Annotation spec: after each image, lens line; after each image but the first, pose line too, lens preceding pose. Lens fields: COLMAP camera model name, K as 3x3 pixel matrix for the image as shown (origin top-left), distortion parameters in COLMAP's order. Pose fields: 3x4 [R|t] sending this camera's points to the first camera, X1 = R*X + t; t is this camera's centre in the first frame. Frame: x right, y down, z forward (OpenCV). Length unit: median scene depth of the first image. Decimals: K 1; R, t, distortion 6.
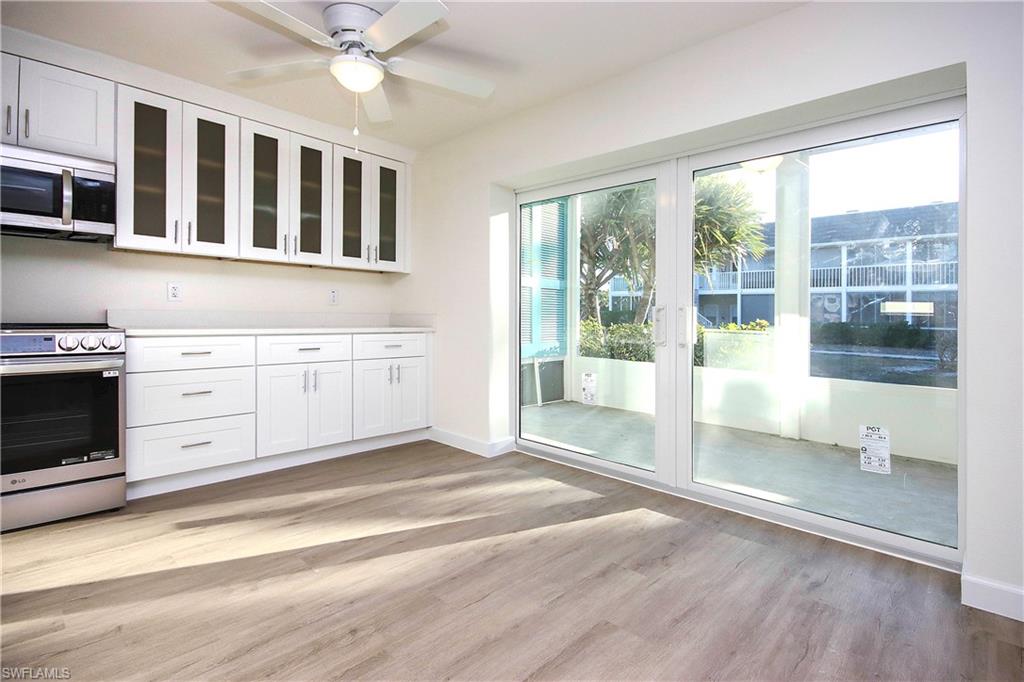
lens RADIAL K [[483.1, 0, 519.0], [0, 483.1, 306.8], [0, 0, 1]] dist [-0.001554, -0.000650]
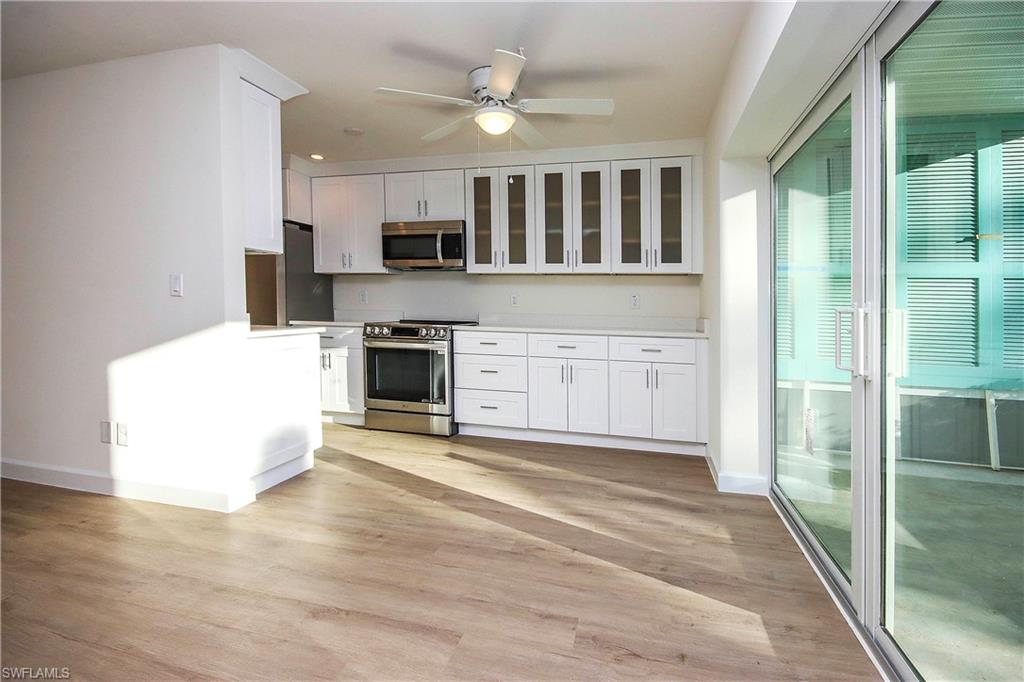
lens RADIAL K [[483.1, 0, 501.9], [0, 483.1, 312.5], [0, 0, 1]] dist [-0.001554, -0.000650]
pose [[0.486829, 0.001853, -0.873495, 0.616531], [0.005167, 0.999974, 0.005001, -0.002737], [0.873482, -0.006948, 0.486807, 0.346250]]
